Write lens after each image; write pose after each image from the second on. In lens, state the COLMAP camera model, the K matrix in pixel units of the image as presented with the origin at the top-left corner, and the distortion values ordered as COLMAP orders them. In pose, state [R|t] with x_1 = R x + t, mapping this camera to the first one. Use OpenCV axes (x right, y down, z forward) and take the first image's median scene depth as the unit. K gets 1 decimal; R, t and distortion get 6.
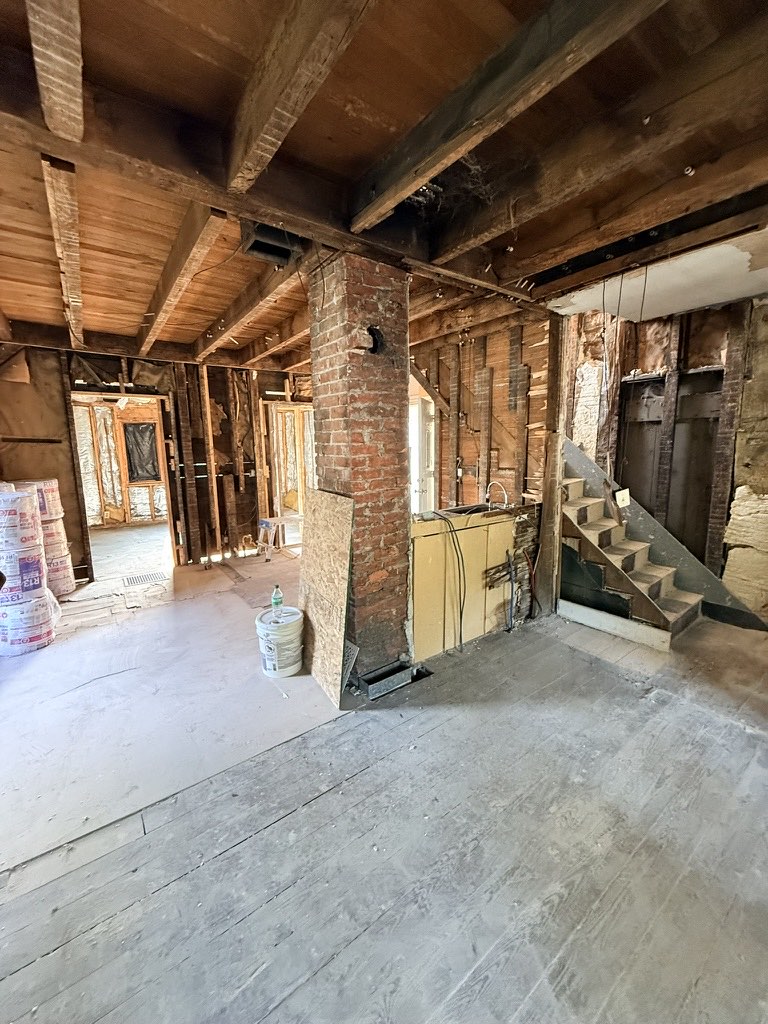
lens RADIAL K [[402.0, 0, 384.0], [0, 402.0, 512.0], [0, 0, 1]] dist [-0.001413, -0.000078]
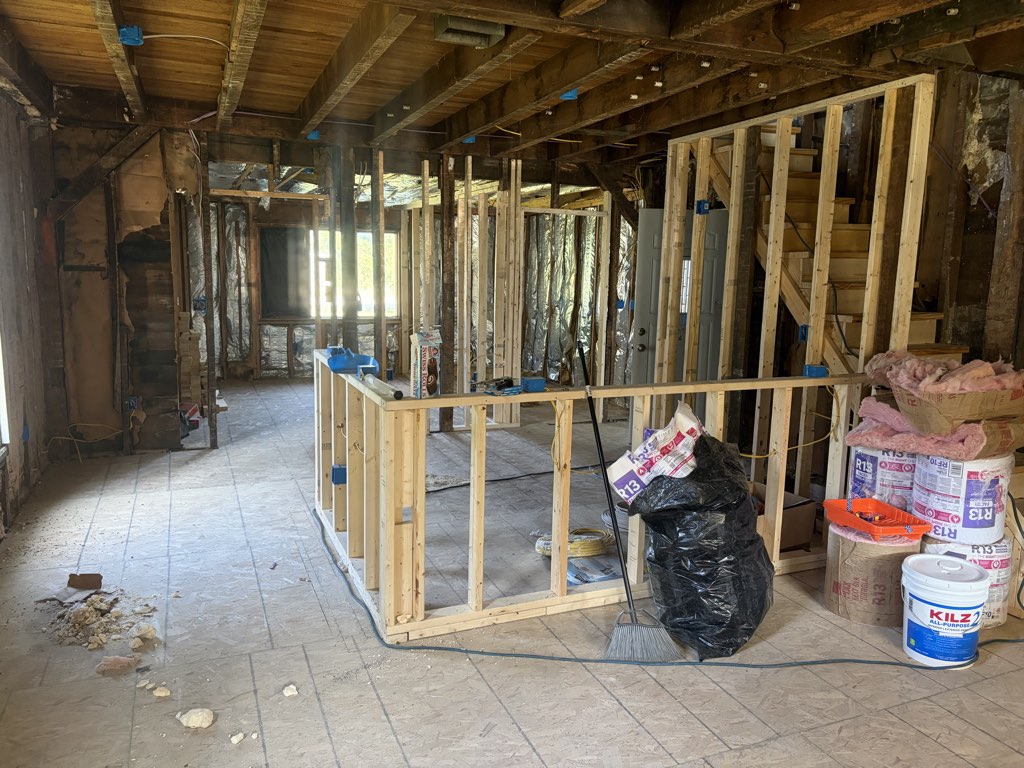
lens RADIAL K [[762.5, 0, 512.0], [0, 762.5, 384.0], [0, 0, 1]] dist [0.008802, 0.003828]
pose [[0.971971, 0.063822, -0.226273, 0.120475], [-0.066739, 0.997757, -0.005257, 0.031801], [0.225430, 0.020210, 0.974050, -0.281716]]
